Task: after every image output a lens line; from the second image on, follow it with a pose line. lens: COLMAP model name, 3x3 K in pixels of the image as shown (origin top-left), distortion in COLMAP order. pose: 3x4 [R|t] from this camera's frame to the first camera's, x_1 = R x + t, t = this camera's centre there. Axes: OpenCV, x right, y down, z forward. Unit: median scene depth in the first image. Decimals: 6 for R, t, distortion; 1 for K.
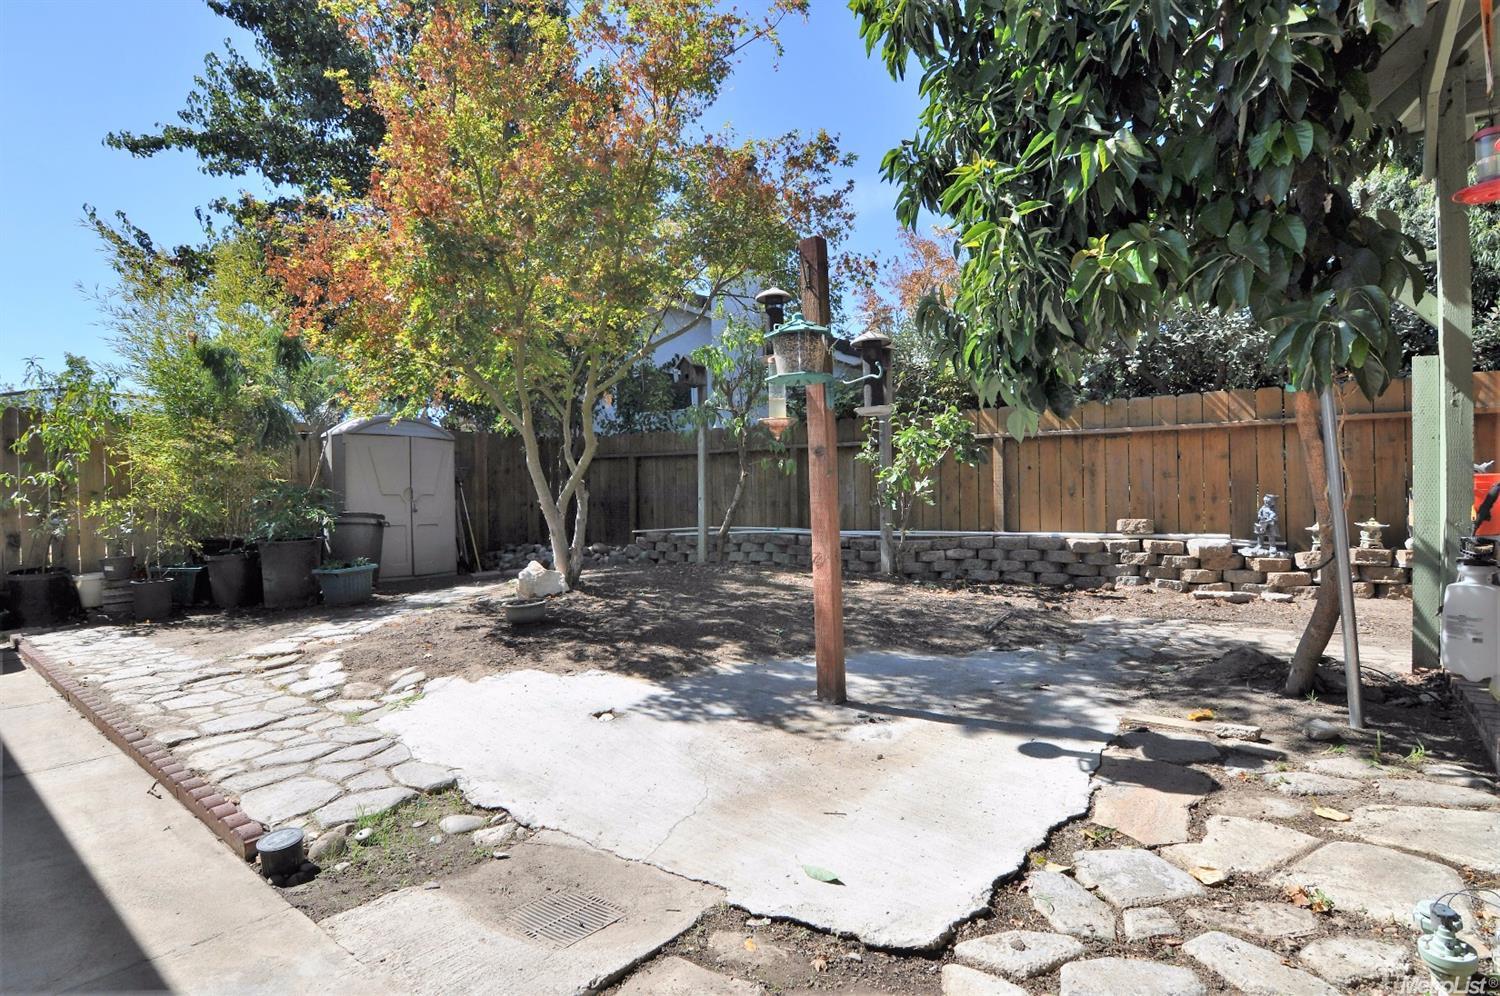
lens RADIAL K [[763.0, 0, 750.4], [0, 763.0, 499.1], [0, 0, 1]] dist [-0.021226, -0.001066]
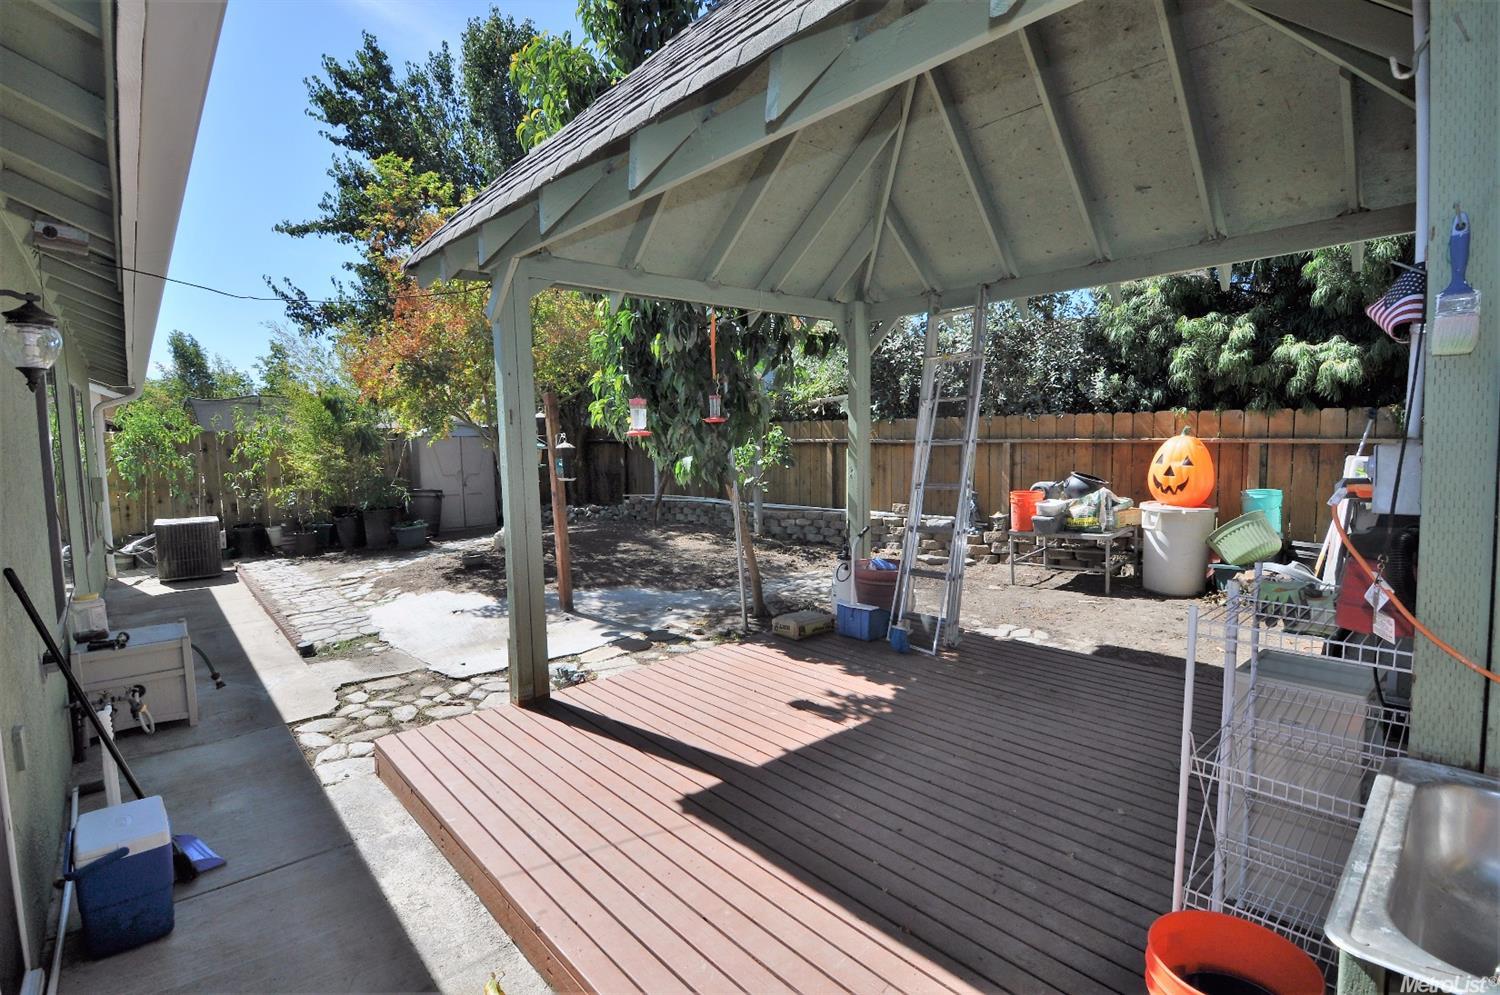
lens RADIAL K [[736.2, 0, 744.1], [0, 736.2, 497.3], [0, 0, 1]] dist [0.001633, -0.011667]
pose [[0.983010, 0.015857, -0.182865, 0.540724], [0.000882, 0.995842, 0.091098, -0.133305], [0.183549, -0.089711, 0.978908, -0.501654]]
